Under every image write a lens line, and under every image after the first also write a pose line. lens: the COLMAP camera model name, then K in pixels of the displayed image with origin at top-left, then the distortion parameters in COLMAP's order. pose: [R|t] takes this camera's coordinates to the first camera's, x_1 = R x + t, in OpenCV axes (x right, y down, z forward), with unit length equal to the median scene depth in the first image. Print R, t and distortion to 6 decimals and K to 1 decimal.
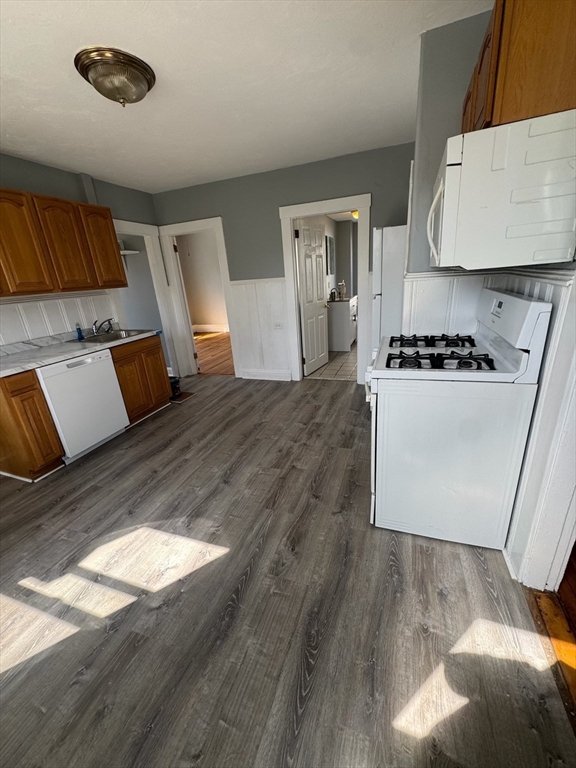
lens RADIAL K [[307.3, 0, 288.5], [0, 307.3, 385.7], [0, 0, 1]] dist [-0.003393, -0.000566]
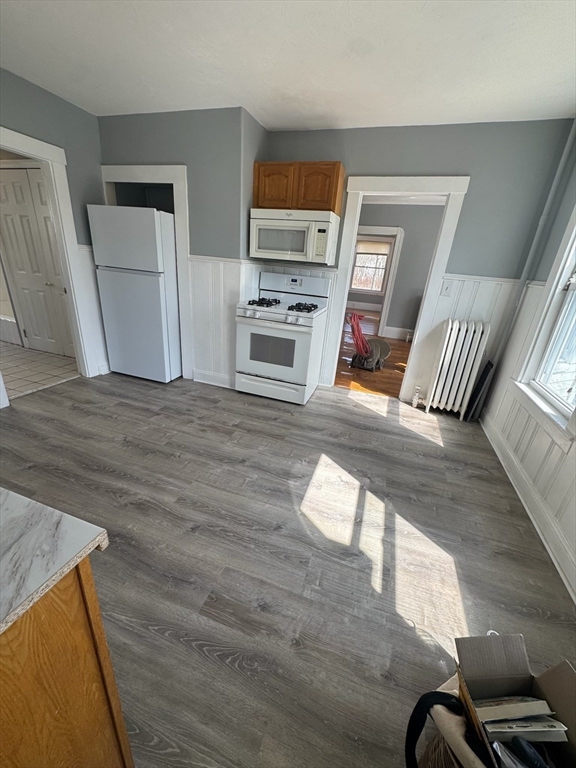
lens RADIAL K [[307.3, 0, 287.8], [0, 307.3, 381.6], [0, 0, 1]] dist [-0.003393, -0.000566]
pose [[-0.033445, -0.301344, 0.952929, -1.254298], [0.264072, 0.916914, 0.299223, -0.215437], [-0.963923, 0.261650, 0.048911, 0.857111]]
